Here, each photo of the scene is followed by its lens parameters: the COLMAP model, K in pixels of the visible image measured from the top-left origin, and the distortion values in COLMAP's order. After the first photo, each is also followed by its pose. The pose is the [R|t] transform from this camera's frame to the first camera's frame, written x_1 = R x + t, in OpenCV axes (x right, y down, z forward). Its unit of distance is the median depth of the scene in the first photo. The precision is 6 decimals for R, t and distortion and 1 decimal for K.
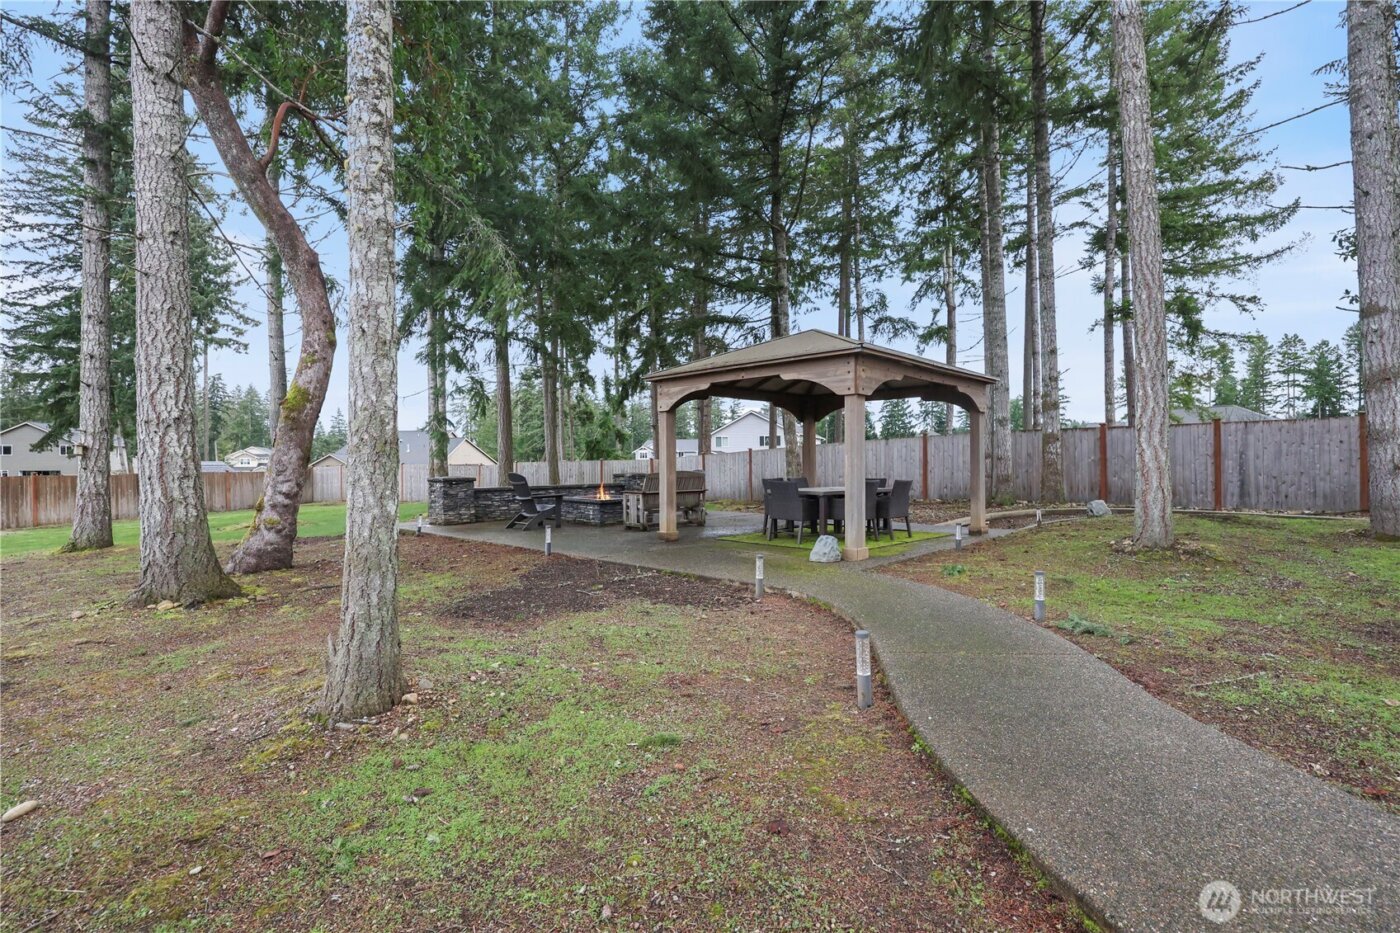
lens RADIAL K [[659.5, 0, 700.0], [0, 659.5, 466.5], [0, 0, 1]] dist [0.000193, -0.000096]
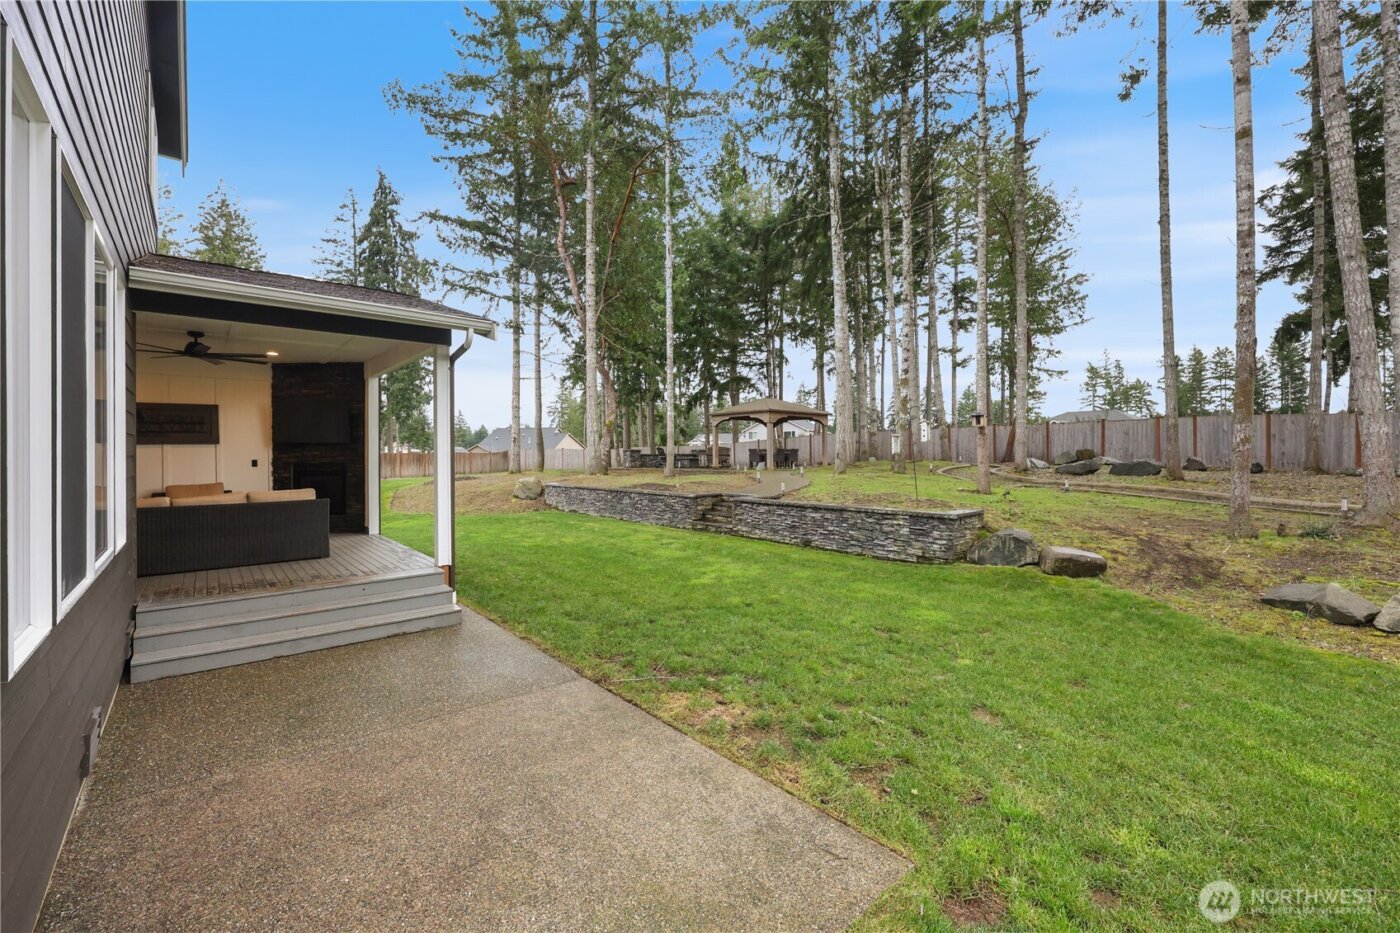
lens RADIAL K [[573.0, 0, 700.0], [0, 573.0, 466.5], [0, 0, 1]] dist [0.000027, 0.000050]
pose [[0.997816, 0.002867, -0.065991, 0.004021], [-0.001770, 0.999859, 0.016676, 0.004502], [0.066030, -0.016523, 0.997681, -0.123355]]
